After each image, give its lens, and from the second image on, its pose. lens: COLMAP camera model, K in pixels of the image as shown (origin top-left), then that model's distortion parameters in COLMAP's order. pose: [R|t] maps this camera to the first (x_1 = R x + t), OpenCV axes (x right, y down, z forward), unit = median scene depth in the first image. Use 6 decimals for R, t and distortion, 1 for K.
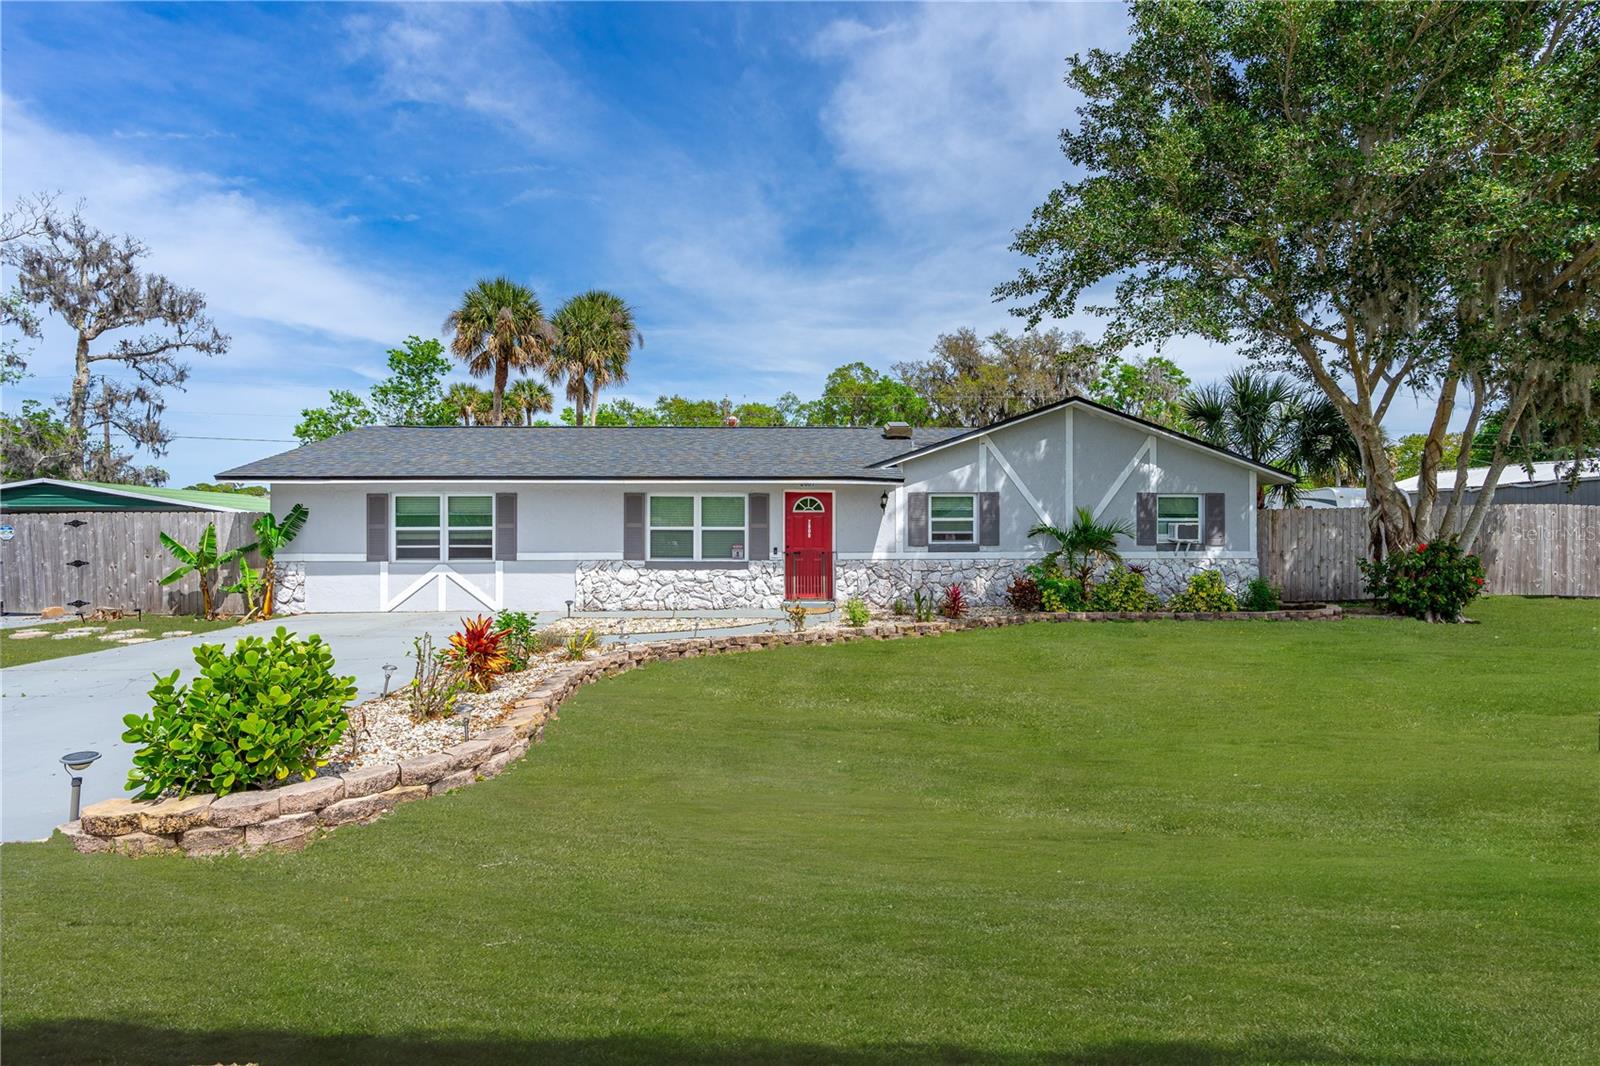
lens RADIAL K [[717.0, 0, 799.5], [0, 717.0, 539.0], [0, 0, 1]] dist [0.000097, -0.000159]
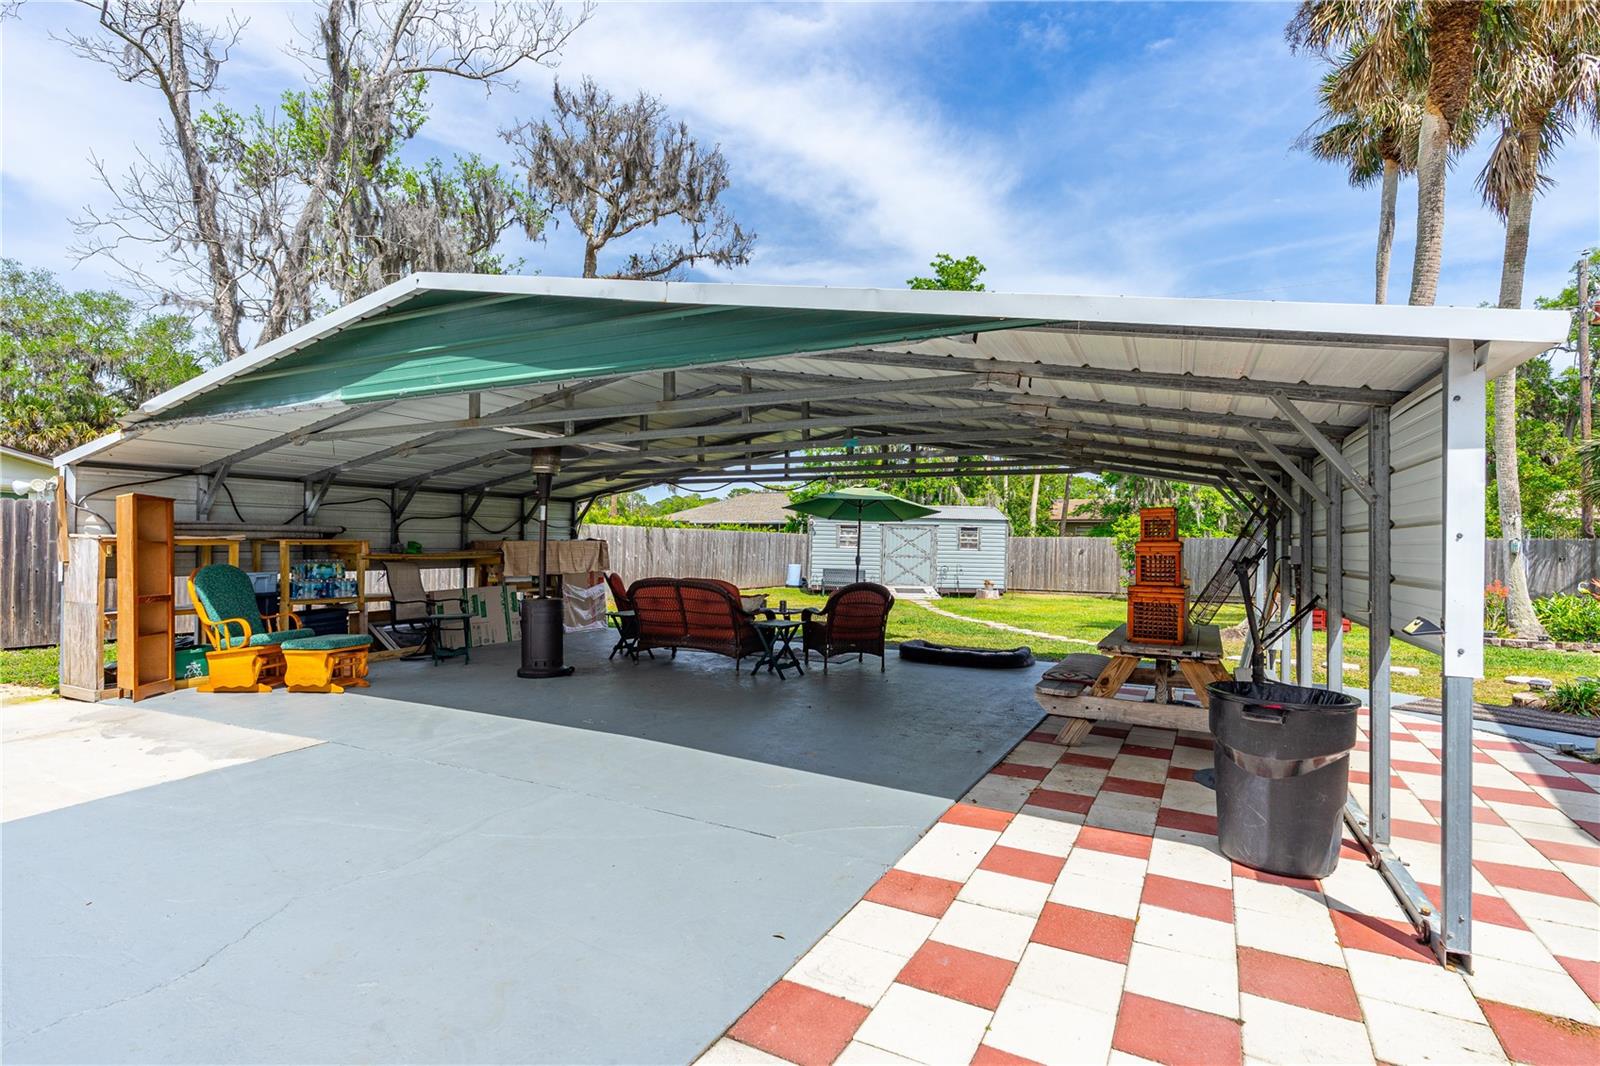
lens RADIAL K [[772.1, 0, 808.0], [0, 772.1, 545.4], [0, 0, 1]] dist [0.000795, 0.000452]
pose [[0.867580, 0.015168, -0.497066, -0.400207], [-0.018533, 0.999827, -0.001838, 0.004955], [0.496952, 0.010806, 0.867711, 0.416945]]
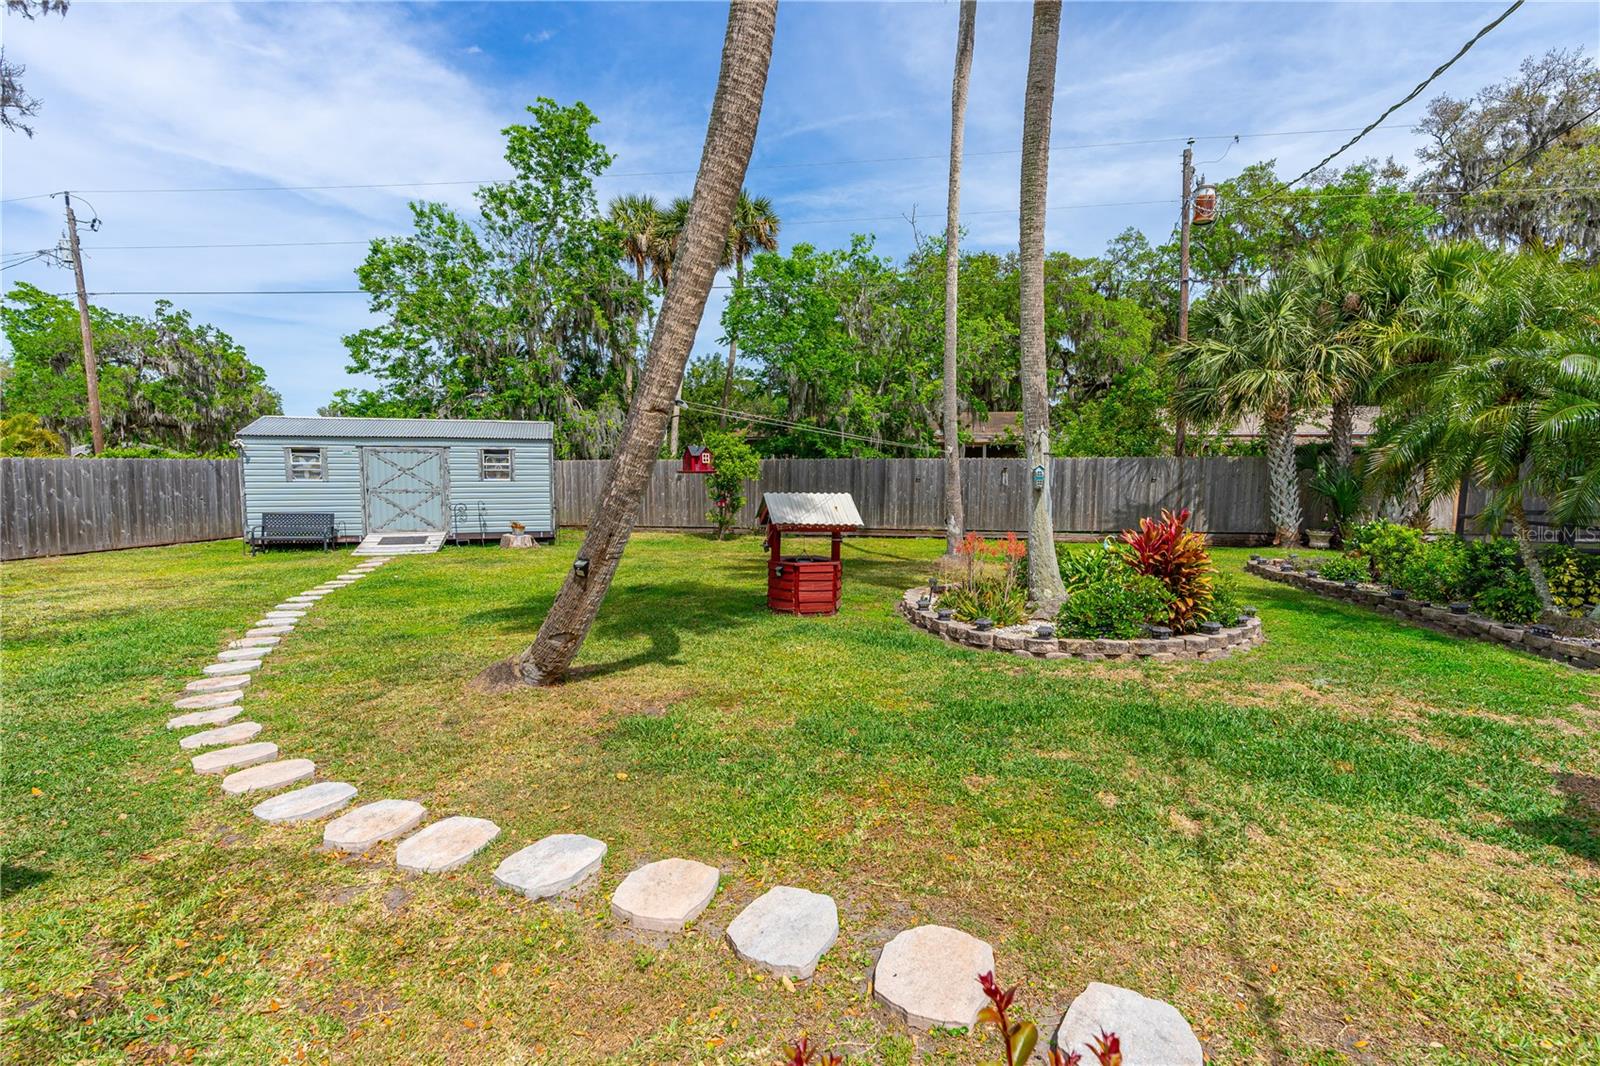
lens RADIAL K [[740.4, 0, 811.1], [0, 740.4, 540.0], [0, 0, 1]] dist [0.003694, 0.000911]
pose [[0.975163, 0.024241, -0.220160, -0.302679], [-0.002287, 0.995042, 0.099431, -0.005540], [0.221478, -0.096458, 0.970383, 0.675579]]
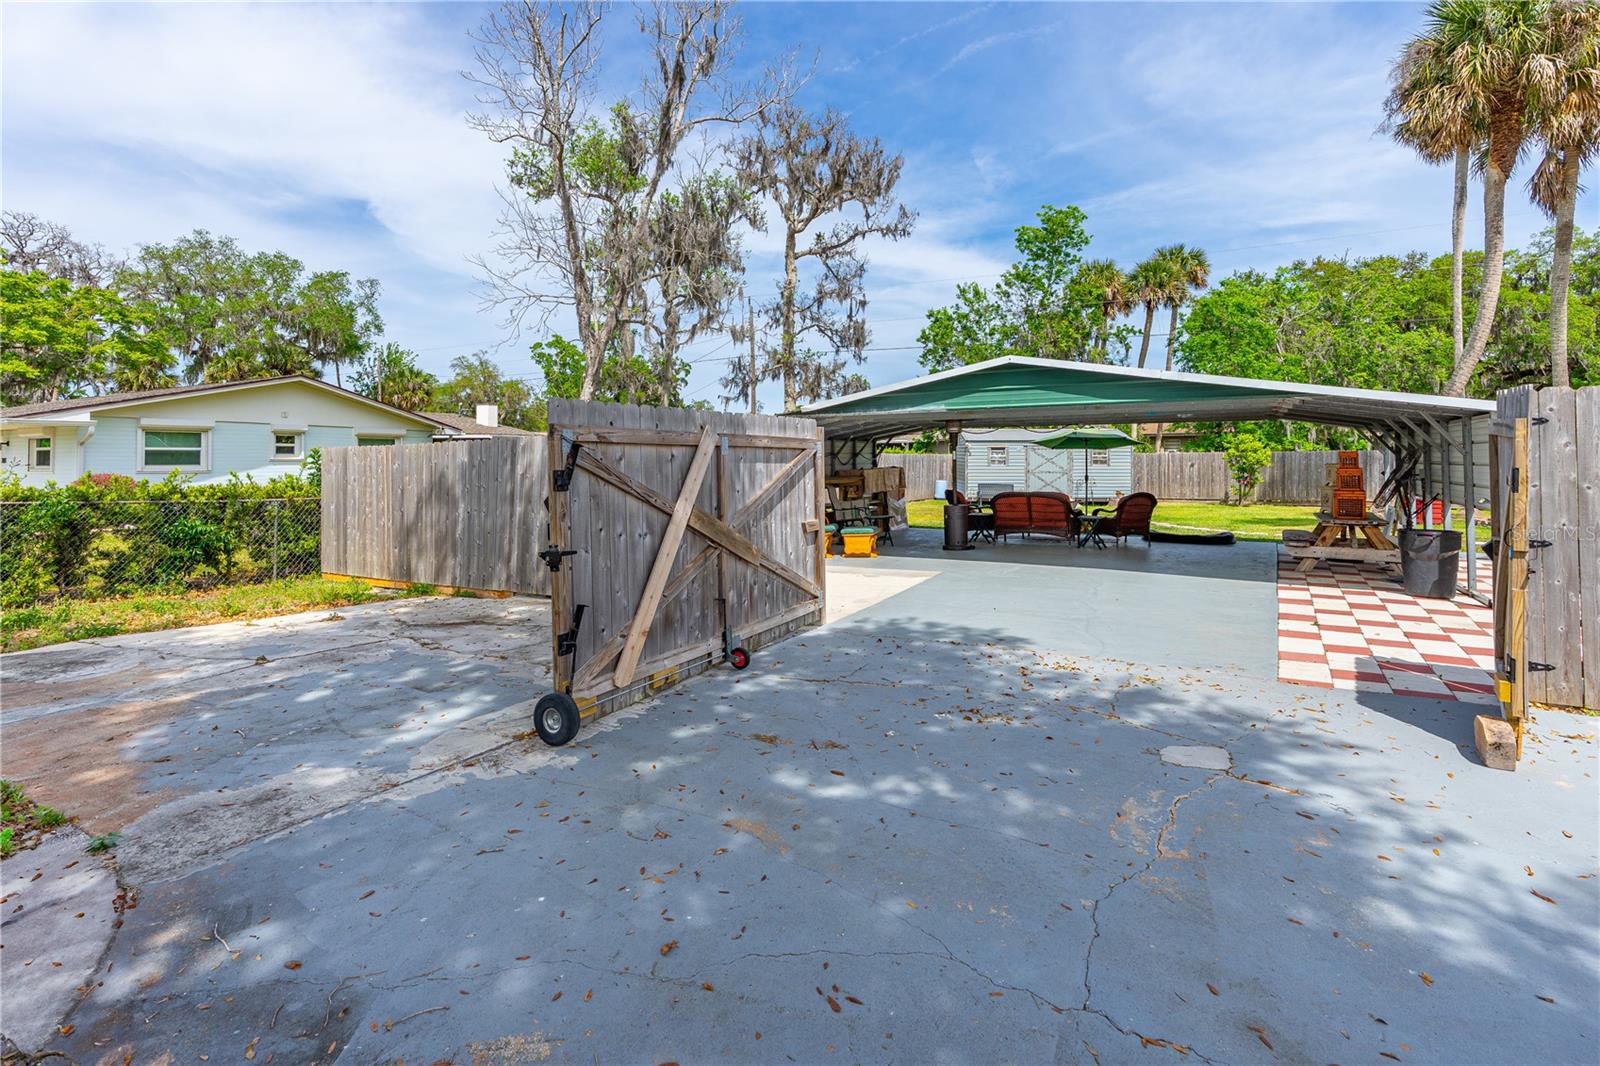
lens RADIAL K [[772.5, 0, 798.6], [0, 772.5, 454.8], [0, 0, 1]] dist [-0.002381, -0.000409]
pose [[0.831019, -0.006855, -0.556202, -0.428219], [0.002484, 0.999960, -0.008614, -0.000748], [0.556239, 0.005777, 0.831002, 0.203470]]
